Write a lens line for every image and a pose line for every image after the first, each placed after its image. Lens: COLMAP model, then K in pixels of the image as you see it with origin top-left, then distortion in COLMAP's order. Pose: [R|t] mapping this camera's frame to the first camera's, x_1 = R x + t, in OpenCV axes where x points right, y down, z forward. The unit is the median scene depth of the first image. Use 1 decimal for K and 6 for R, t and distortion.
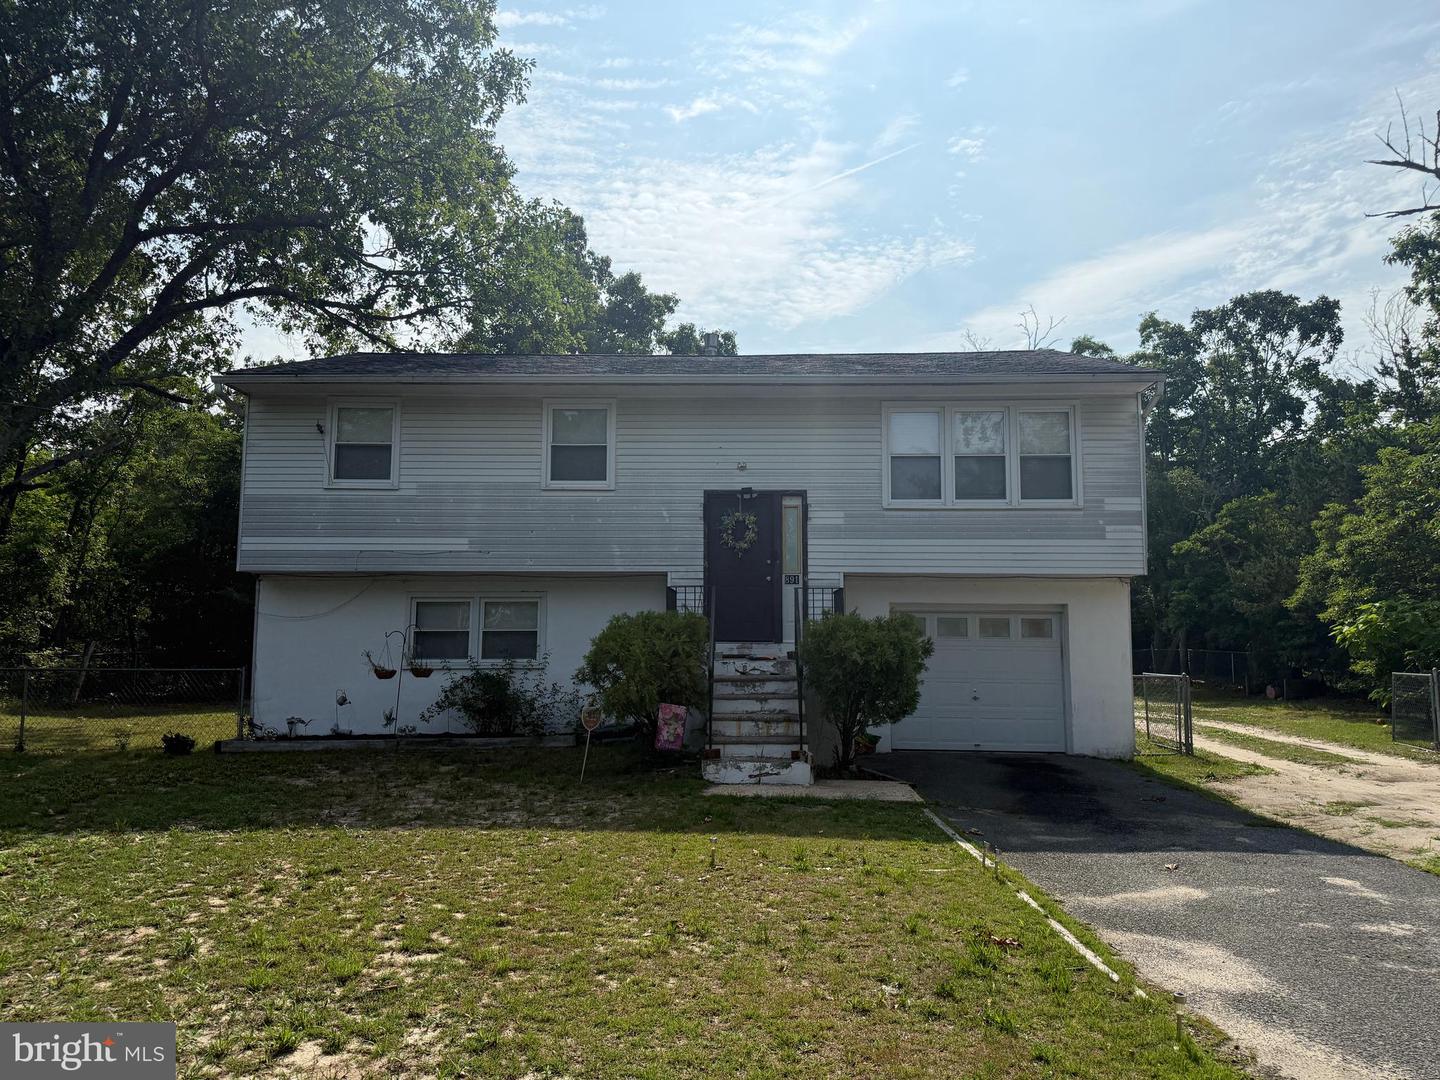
lens RADIAL K [[1001.4, 0, 731.0], [0, 1001.4, 545.3], [0, 0, 1]] dist [0.150523, -0.262816]
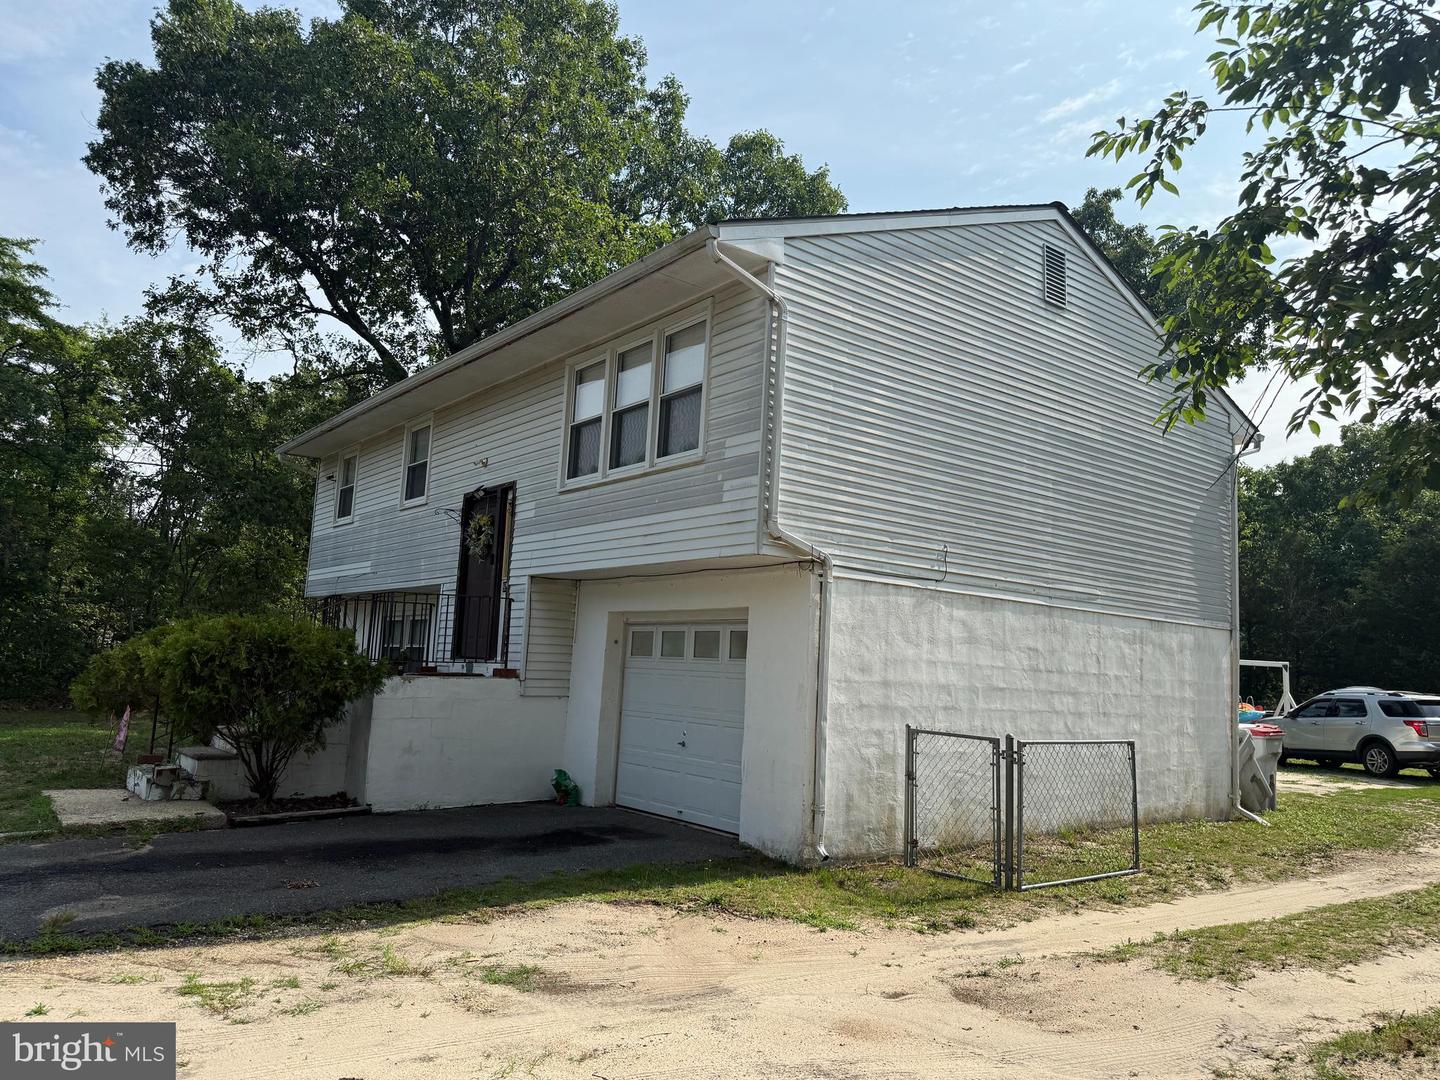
lens RADIAL K [[1001.4, 0, 731.0], [0, 1001.4, 545.3], [0, 0, 1]] dist [0.150523, -0.262816]
pose [[0.640882, -0.071508, -0.764302, 0.840164], [0.034747, 0.997334, -0.064174, 0.060536], [0.766853, 0.014571, 0.641657, 0.590284]]
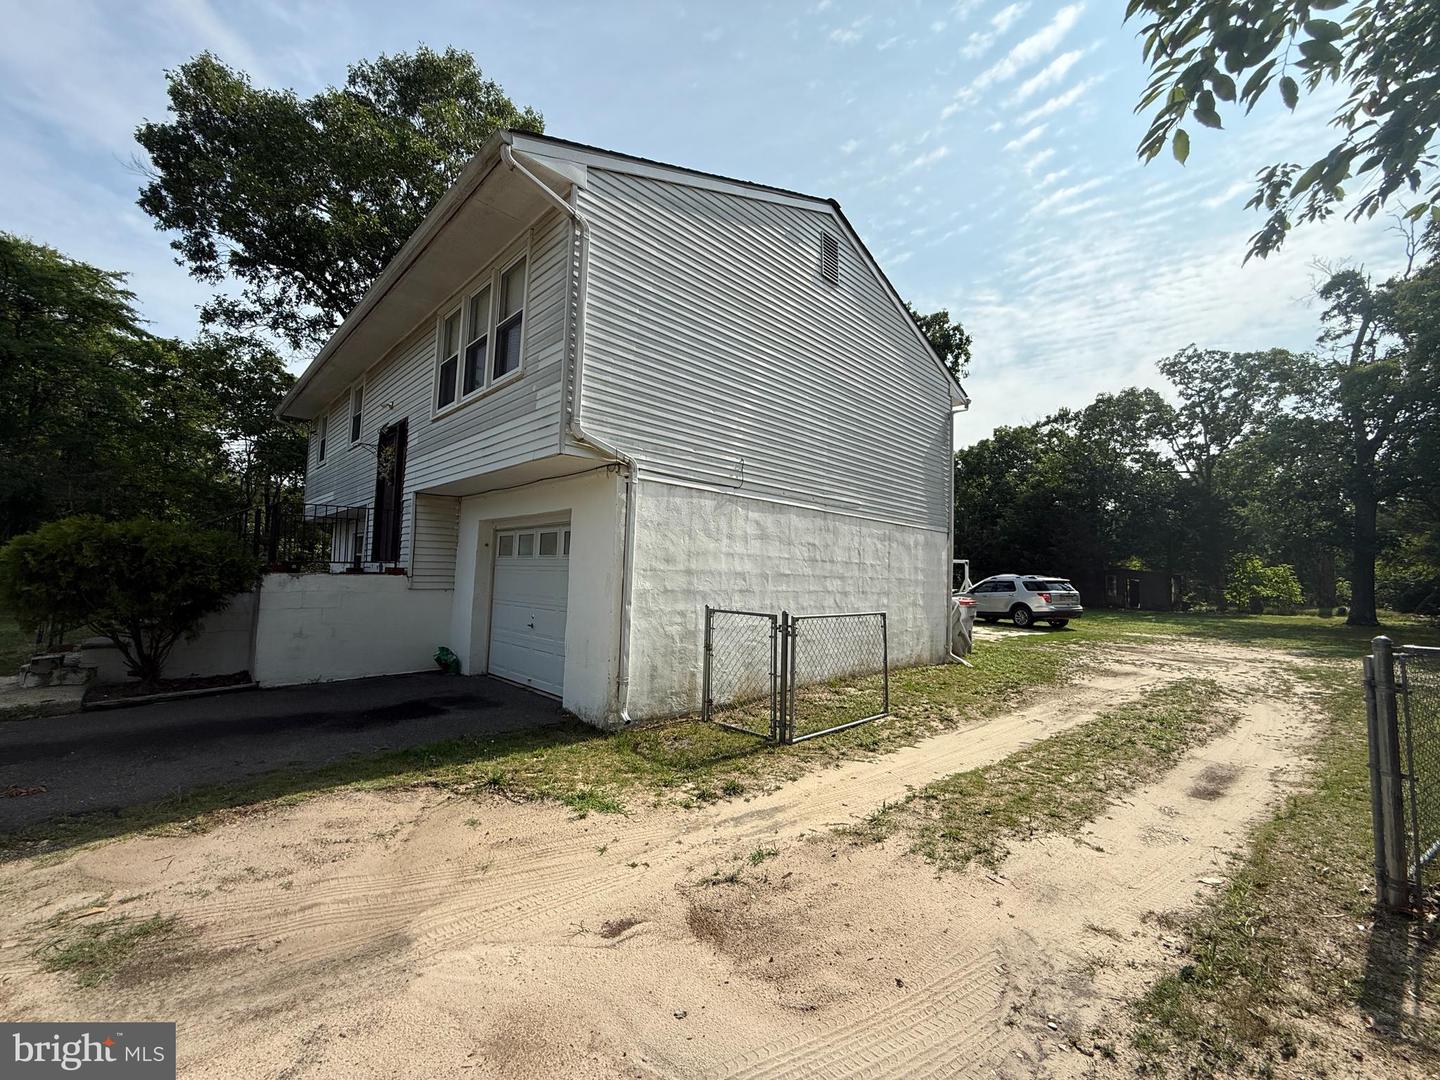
lens RADIAL K [[573.7, 0, 720.0], [0, 573.7, 540.0], [0, 0, 1]] dist [0.012454, -0.005790]
pose [[0.718952, -0.029894, -0.694416, 0.723807], [0.045543, 0.998954, 0.004147, 0.086312], [0.693566, -0.034607, 0.719562, 0.786685]]
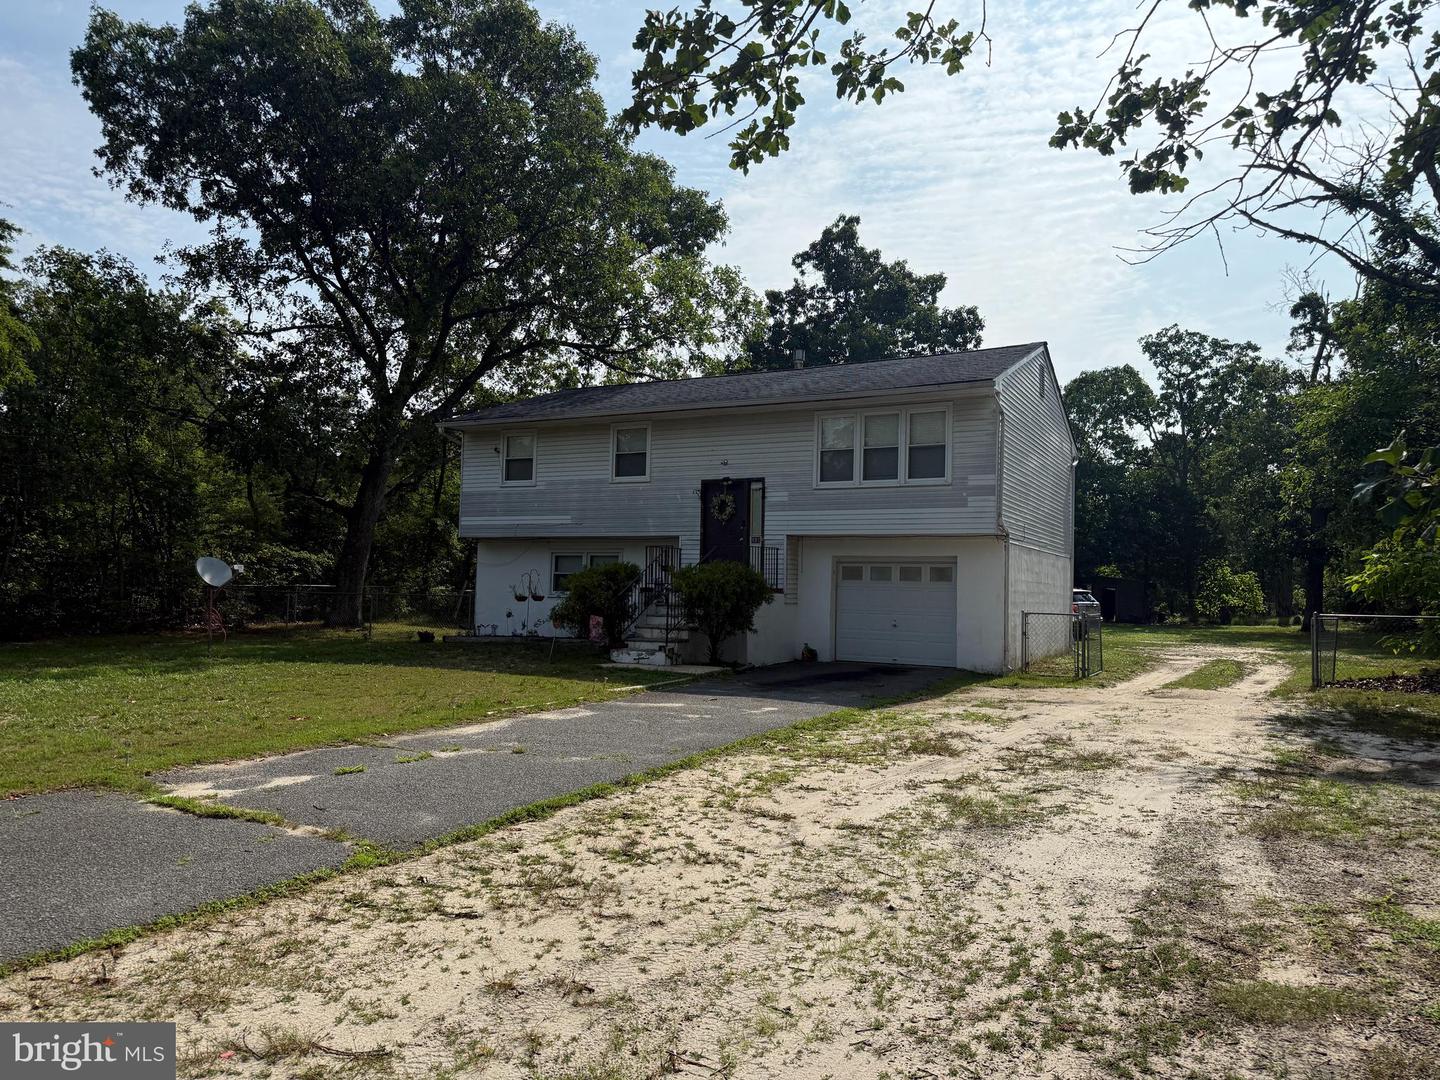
lens RADIAL K [[1001.4, 0, 731.0], [0, 1001.4, 545.3], [0, 0, 1]] dist [0.150523, -0.262816]
pose [[0.900175, -0.006320, -0.435483, 0.653627], [0.027364, 0.998740, 0.042070, -0.019753], [0.434668, -0.049787, 0.899213, -0.312403]]
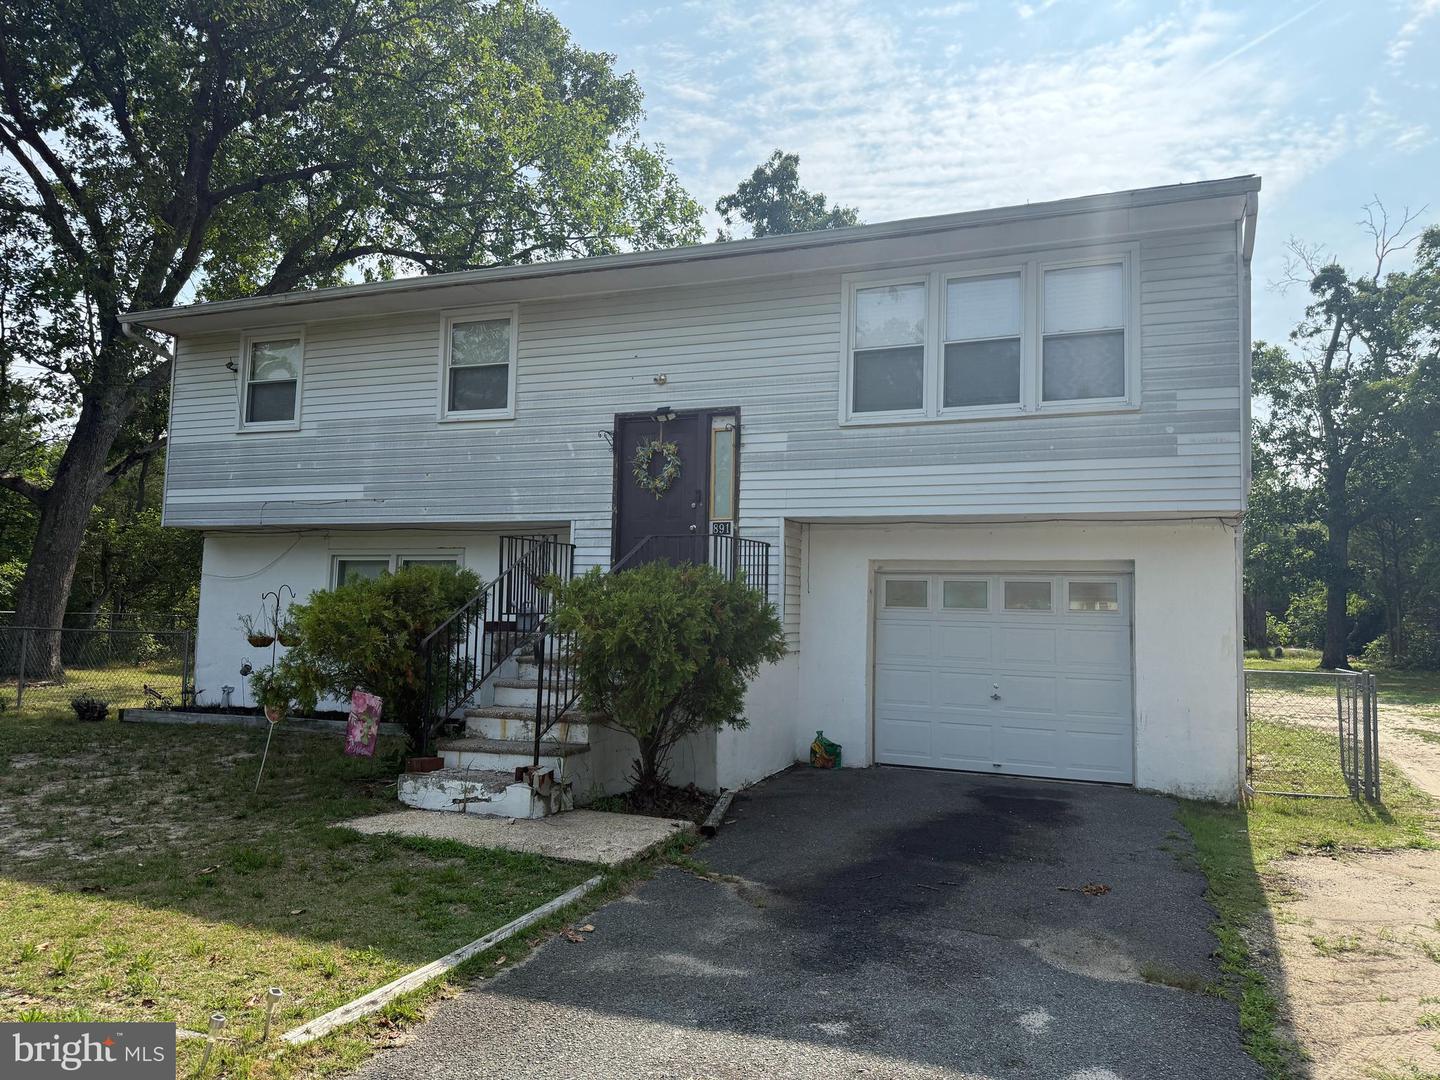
lens RADIAL K [[1001.4, 0, 731.0], [0, 1001.4, 545.3], [0, 0, 1]] dist [0.150523, -0.262816]
pose [[0.941465, -0.008337, -0.337007, 0.315927], [0.016310, 0.999650, 0.020835, 0.031238], [0.336715, -0.025112, 0.941272, 0.301355]]
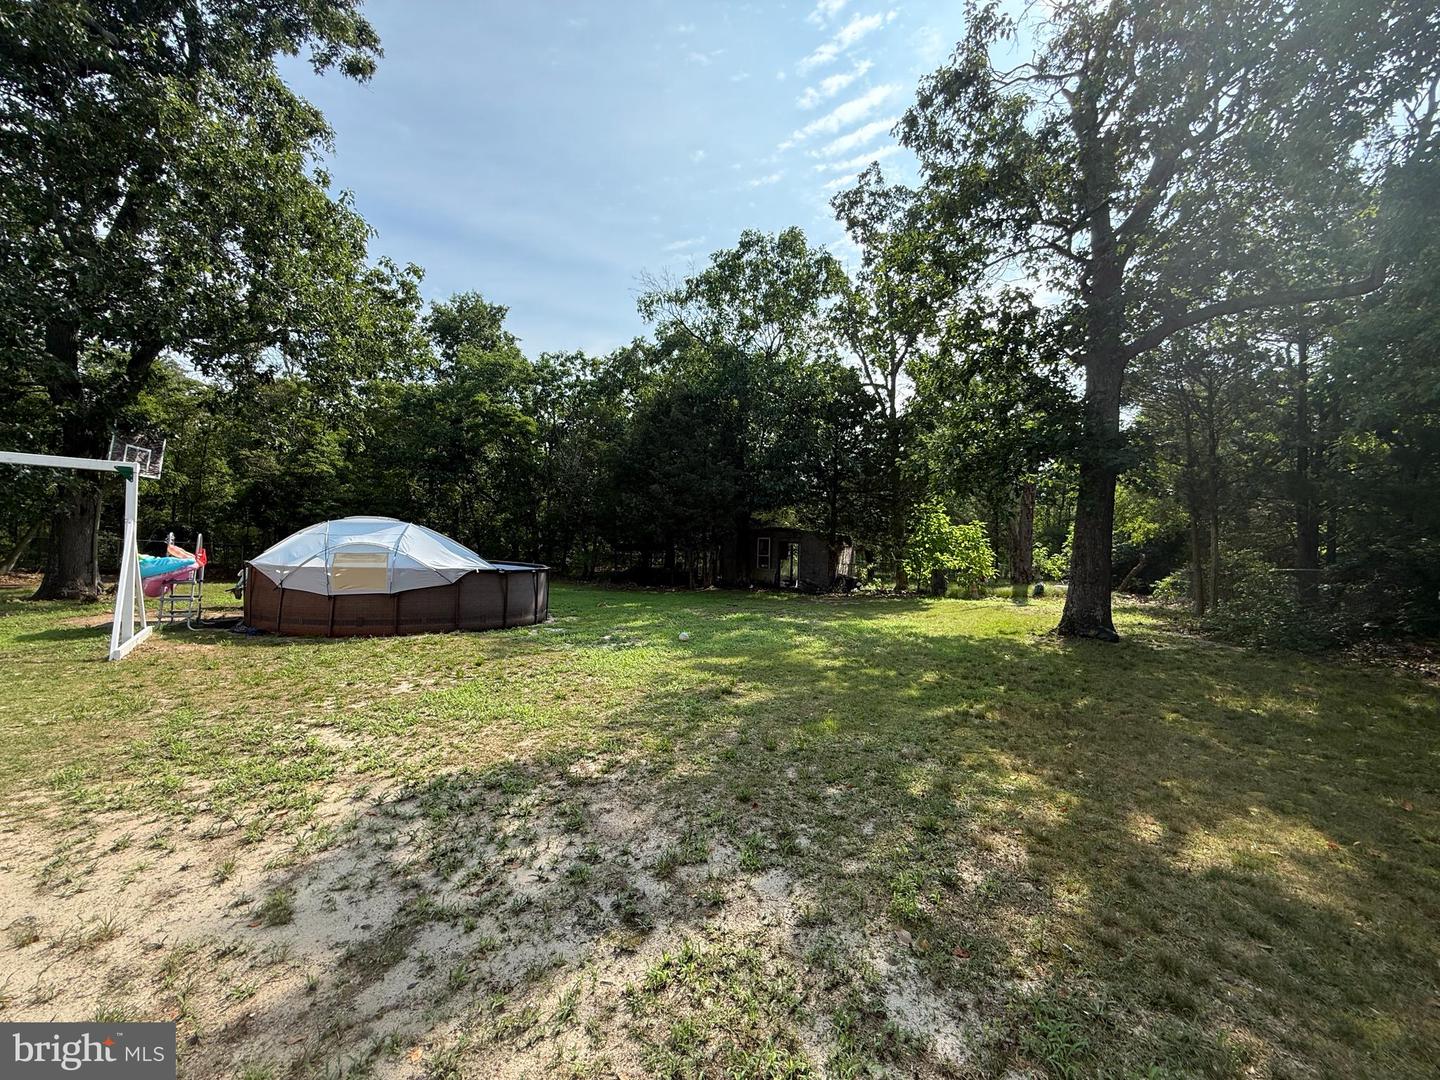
lens RADIAL K [[573.7, 0, 720.0], [0, 573.7, 540.0], [0, 0, 1]] dist [0.012454, -0.005790]
pose [[0.904308, 0.016320, -0.426568, 0.780686], [0.013909, 0.997612, 0.067653, 0.240438], [0.426653, -0.067112, 0.901922, 2.405143]]
